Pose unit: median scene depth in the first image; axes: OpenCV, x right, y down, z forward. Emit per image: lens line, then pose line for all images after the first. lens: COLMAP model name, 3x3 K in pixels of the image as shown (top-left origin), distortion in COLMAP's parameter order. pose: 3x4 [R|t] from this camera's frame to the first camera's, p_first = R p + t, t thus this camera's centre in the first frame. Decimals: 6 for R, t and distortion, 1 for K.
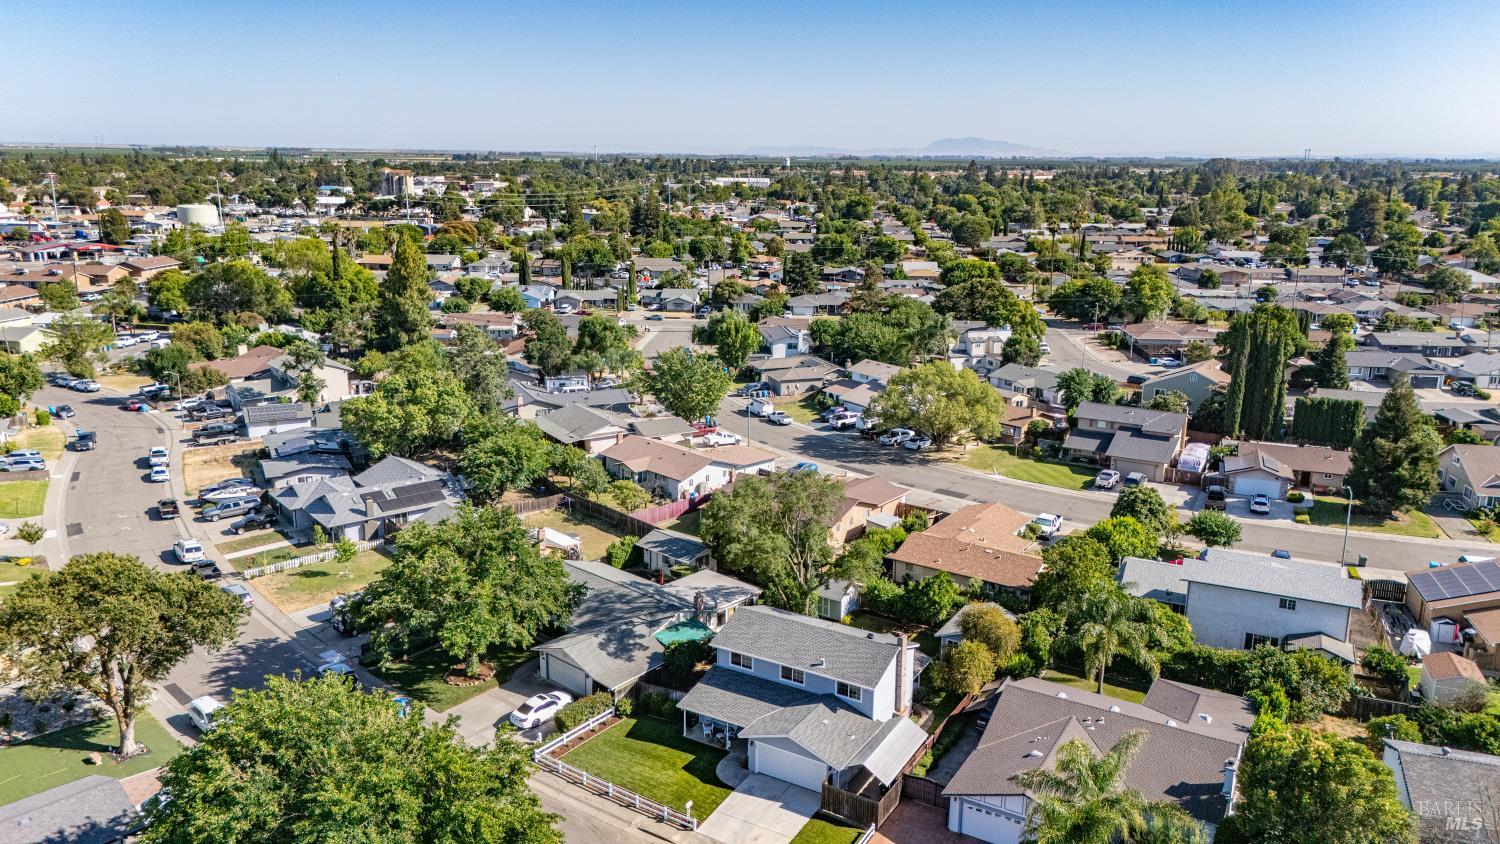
lens RADIAL K [[1100.3, 0, 750.0], [0, 1100.3, 422.0], [0, 0, 1]] dist [0.073792, -0.063941]
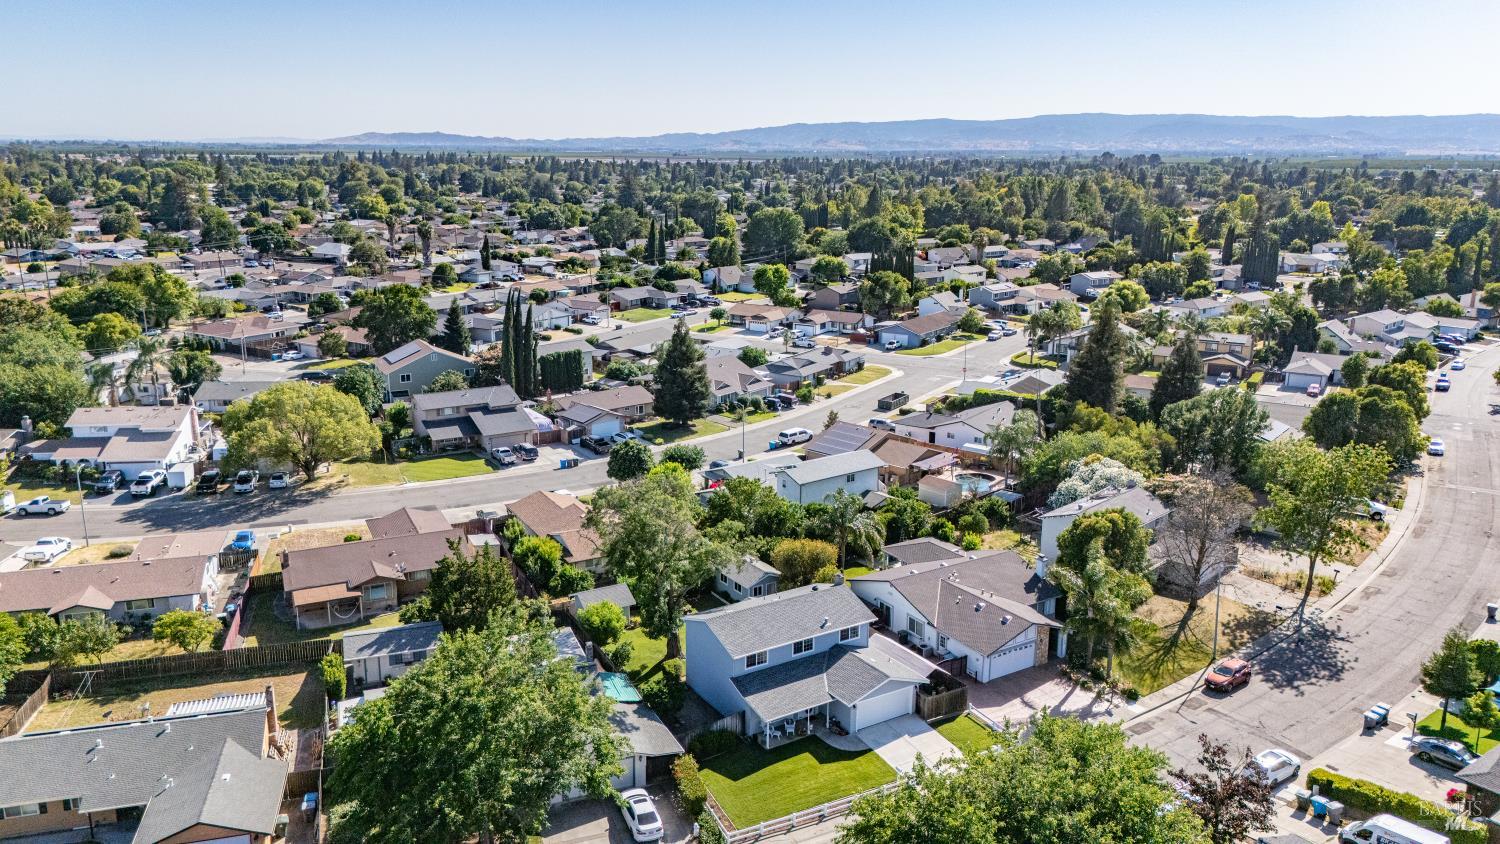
lens RADIAL K [[1100.3, 0, 750.0], [0, 1100.3, 422.0], [0, 0, 1]] dist [0.073792, -0.063941]
pose [[0.451134, -0.221298, 0.864584, -0.838020], [0.207721, 0.968200, 0.139432, -0.137605], [-0.867946, 0.116690, 0.482756, 0.489408]]
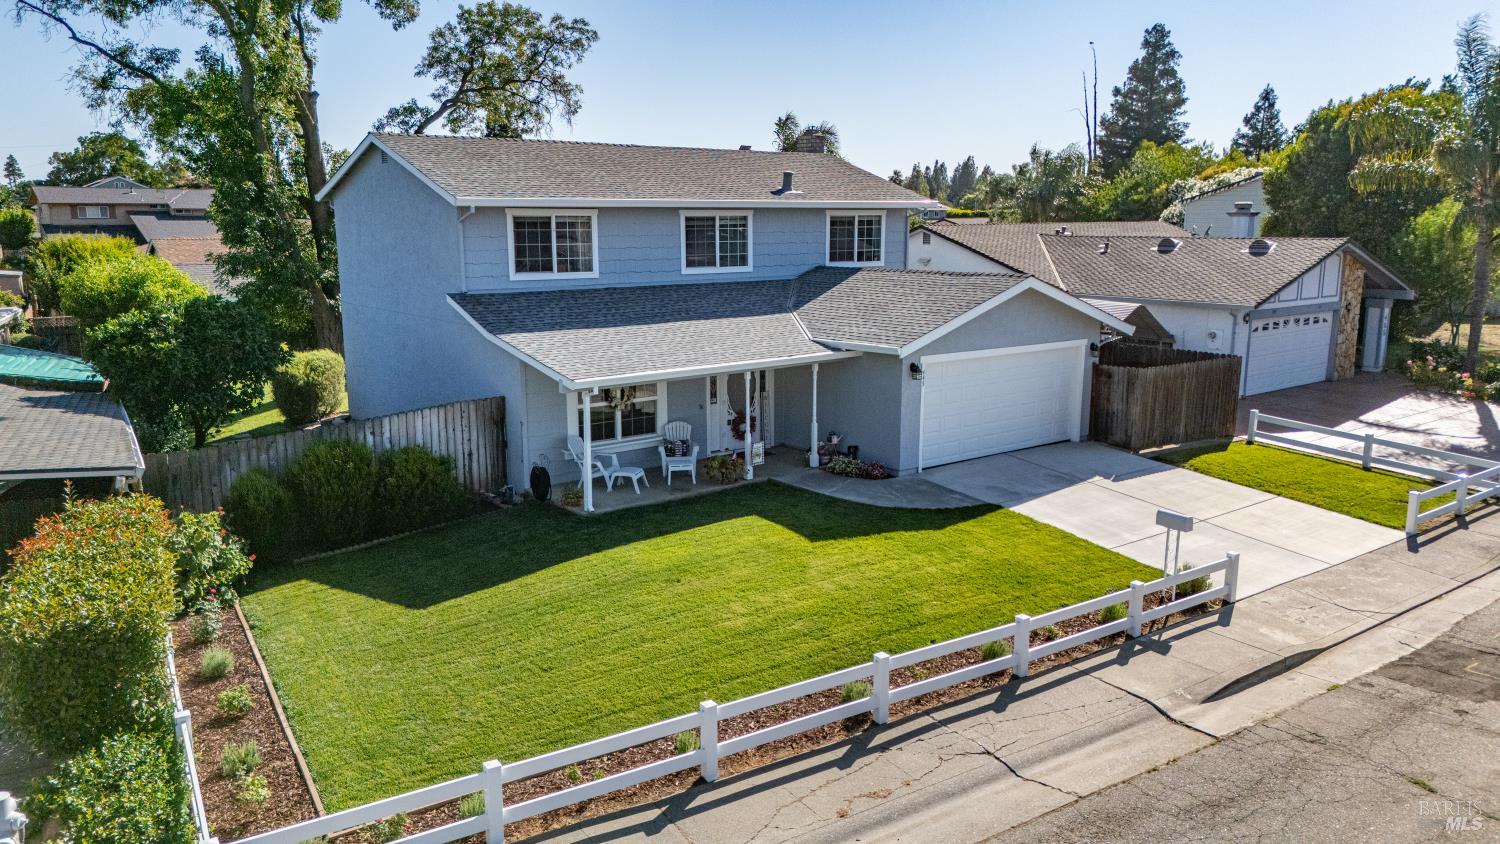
lens RADIAL K [[1100.3, 0, 750.0], [0, 1100.3, 422.0], [0, 0, 1]] dist [0.073792, -0.063941]
pose [[0.357658, -0.184789, 0.915387, -0.258750], [0.224230, 0.968543, 0.107909, 0.239931], [-0.906533, 0.166663, 0.387843, 0.849638]]
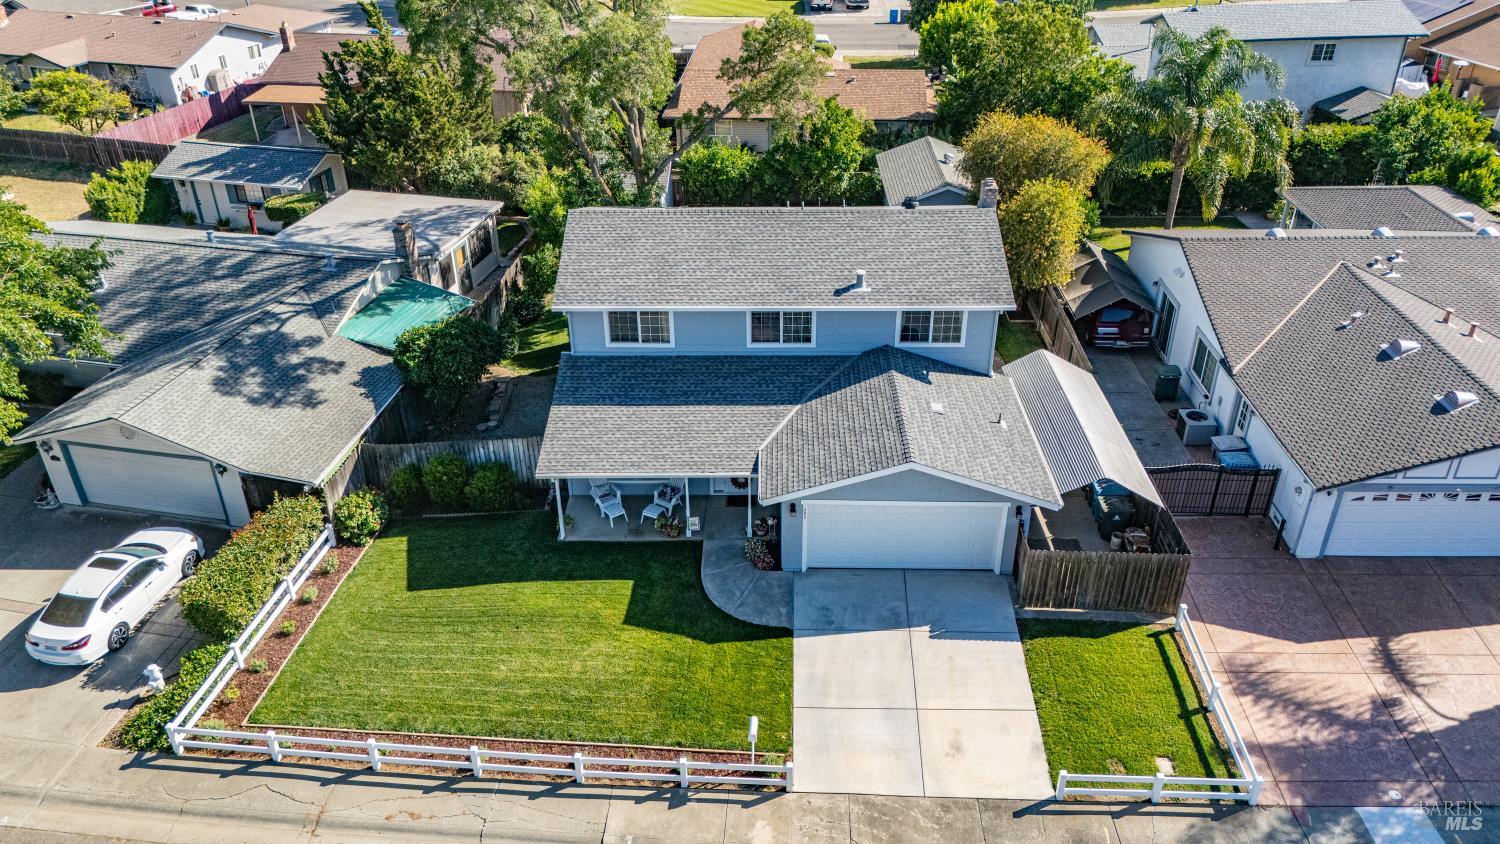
lens RADIAL K [[1100.3, 0, 750.0], [0, 1100.3, 422.0], [0, 0, 1]] dist [0.073792, -0.063941]
pose [[0.868167, -0.268096, 0.417624, -0.150729], [0.134507, 0.937141, 0.321986, 0.123492], [-0.477696, -0.223364, 0.849656, 0.627138]]
